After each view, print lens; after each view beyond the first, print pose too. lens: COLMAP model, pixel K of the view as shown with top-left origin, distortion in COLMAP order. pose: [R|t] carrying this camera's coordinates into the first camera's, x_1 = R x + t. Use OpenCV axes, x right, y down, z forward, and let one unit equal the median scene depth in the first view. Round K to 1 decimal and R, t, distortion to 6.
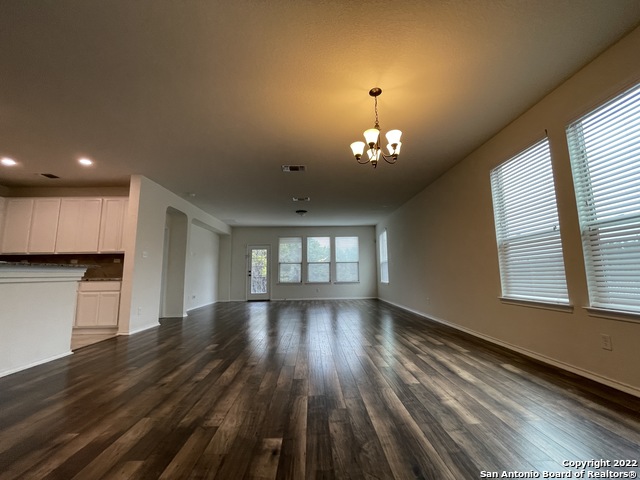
lens RADIAL K [[259.2, 0, 322.5], [0, 259.2, 239.2], [0, 0, 1]] dist [-0.006649, -0.000748]
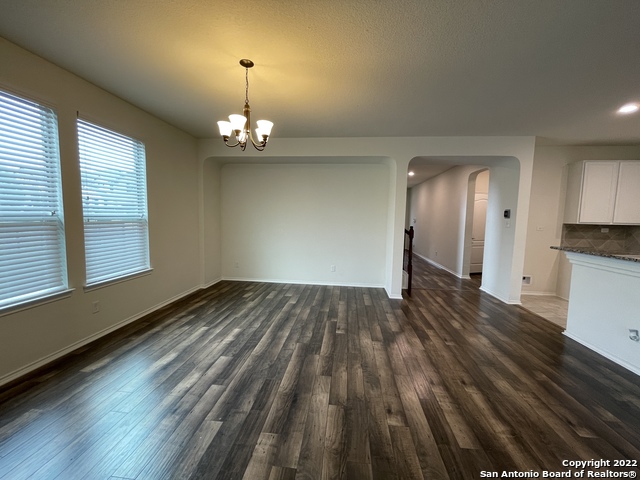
lens RADIAL K [[259.2, 0, 318.4], [0, 259.2, 239.2], [0, 0, 1]] dist [-0.006649, -0.000748]
pose [[-0.988352, -0.019669, 0.150911, -0.231533], [-0.027385, 0.998412, -0.049222, 0.093188], [-0.149704, -0.052781, -0.987321, 2.291777]]
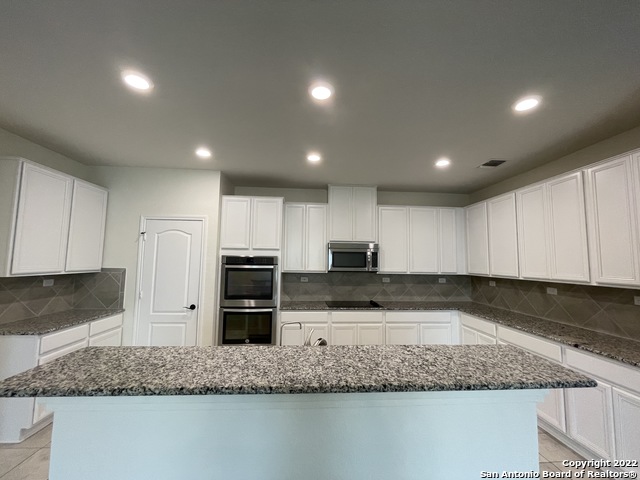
lens RADIAL K [[259.2, 0, 319.8], [0, 259.2, 239.2], [0, 0, 1]] dist [-0.006649, -0.000748]
pose [[0.036987, -0.068153, -0.996989, -0.926382], [0.120432, 0.990704, -0.063255, -0.137675], [0.992032, -0.117730, 0.044851, 1.102028]]
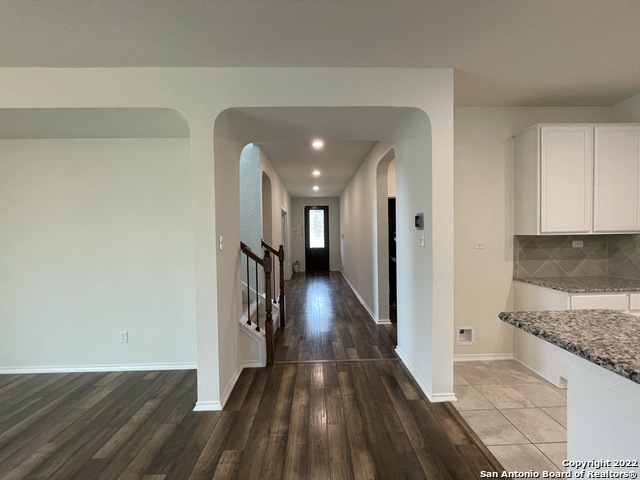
lens RADIAL K [[259.2, 0, 322.1], [0, 259.2, 239.8], [0, 0, 1]] dist [-0.006649, -0.000748]
pose [[-0.999491, 0.028729, 0.013857, -1.063998], [0.026982, 0.993229, -0.112994, -0.073365], [-0.017009, -0.112563, -0.993499, 1.044998]]
